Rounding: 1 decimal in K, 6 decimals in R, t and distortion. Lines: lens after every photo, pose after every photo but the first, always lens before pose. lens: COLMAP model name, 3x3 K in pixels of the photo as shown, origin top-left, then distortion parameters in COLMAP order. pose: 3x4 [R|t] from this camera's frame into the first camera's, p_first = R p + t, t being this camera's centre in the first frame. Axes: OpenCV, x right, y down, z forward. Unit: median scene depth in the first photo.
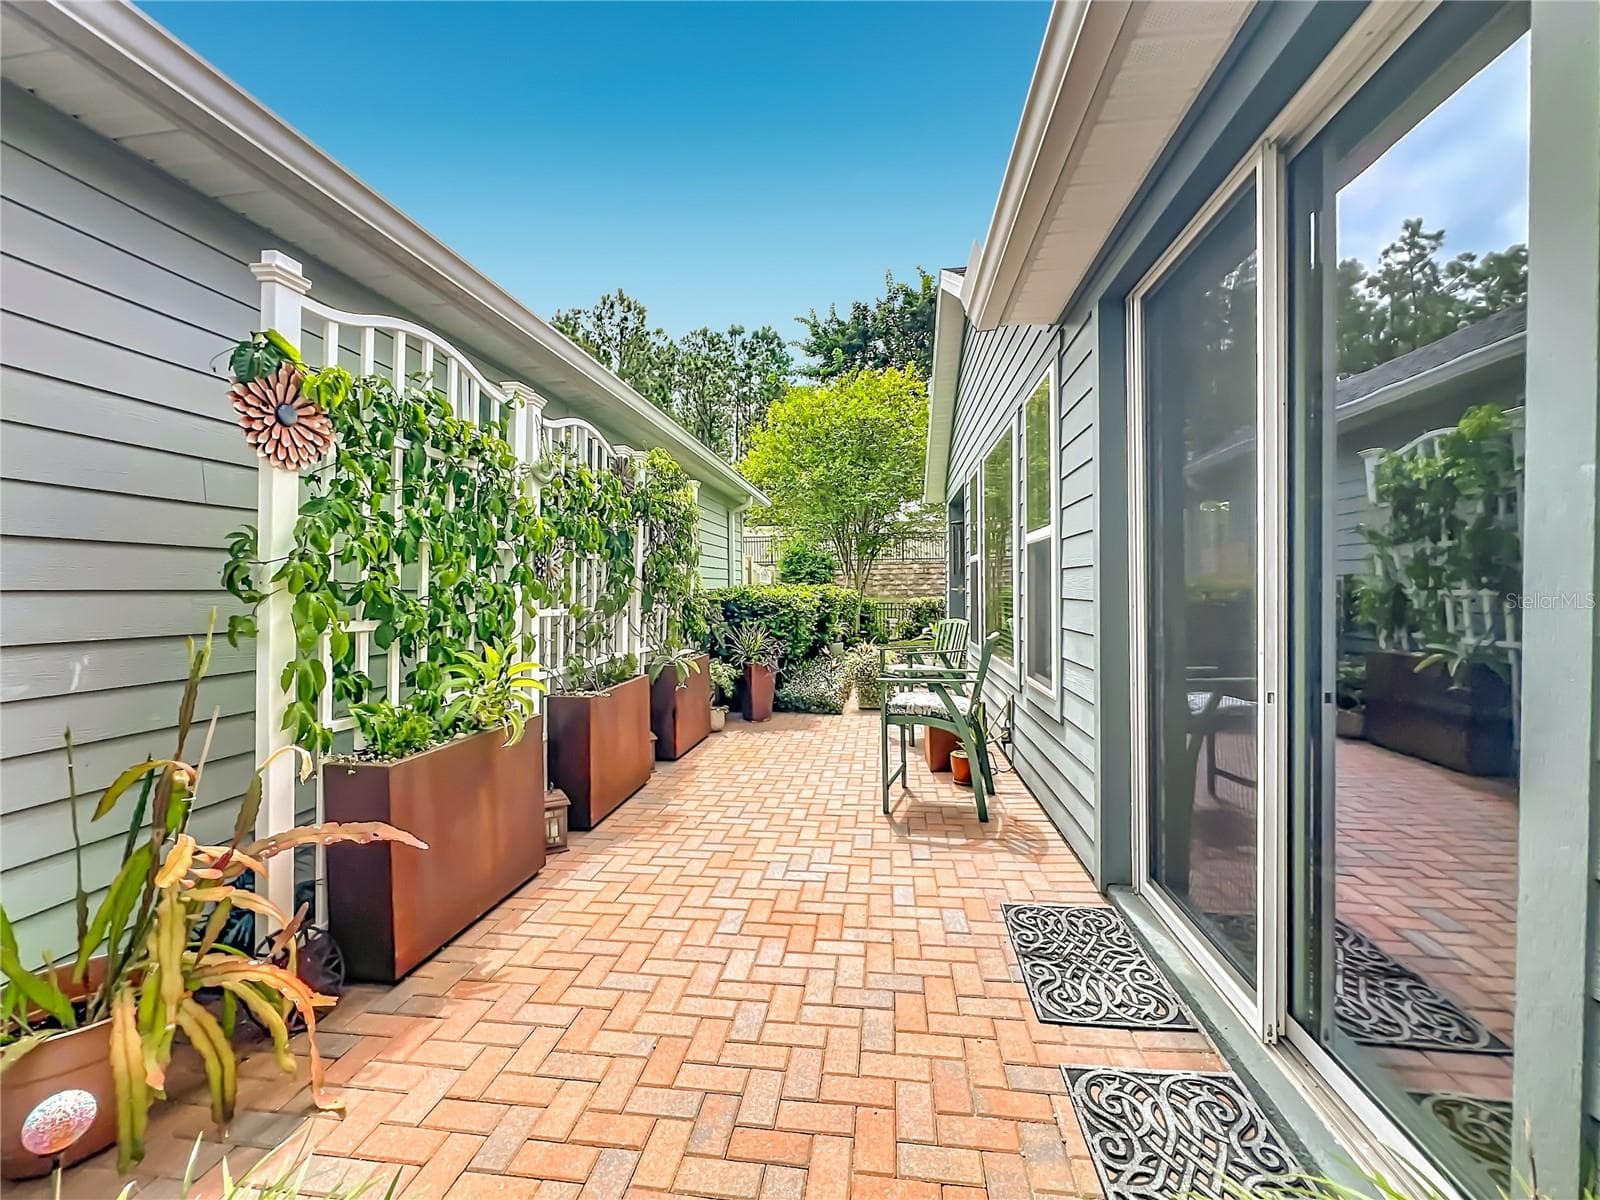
lens RADIAL K [[656.4, 0, 803.2], [0, 656.4, 593.6], [0, 0, 1]] dist [-0.002025, -0.000451]
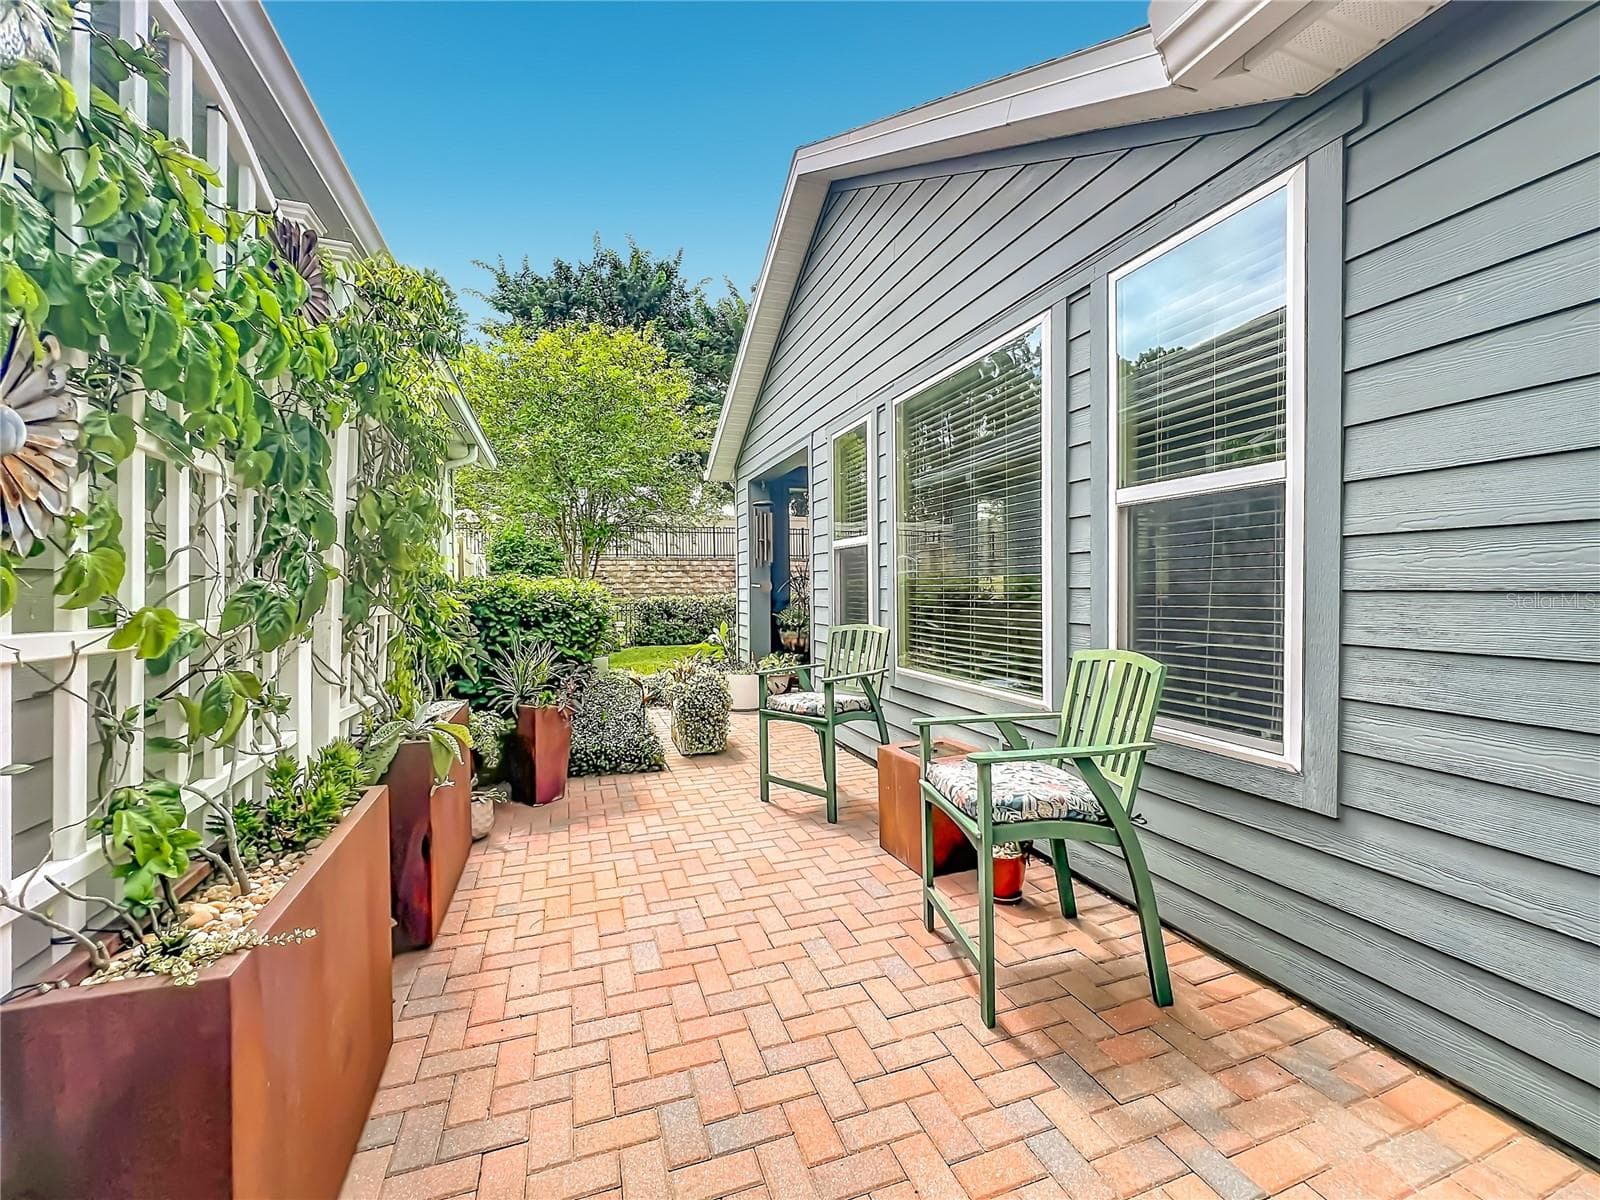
lens RADIAL K [[656.4, 0, 798.8], [0, 656.4, 597.2], [0, 0, 1]] dist [-0.002025, -0.000451]
pose [[0.892689, -0.003100, 0.450663, -0.140601], [0.000841, 0.999986, 0.005214, 0.005677], [-0.450673, -0.004275, 0.892679, 0.392226]]
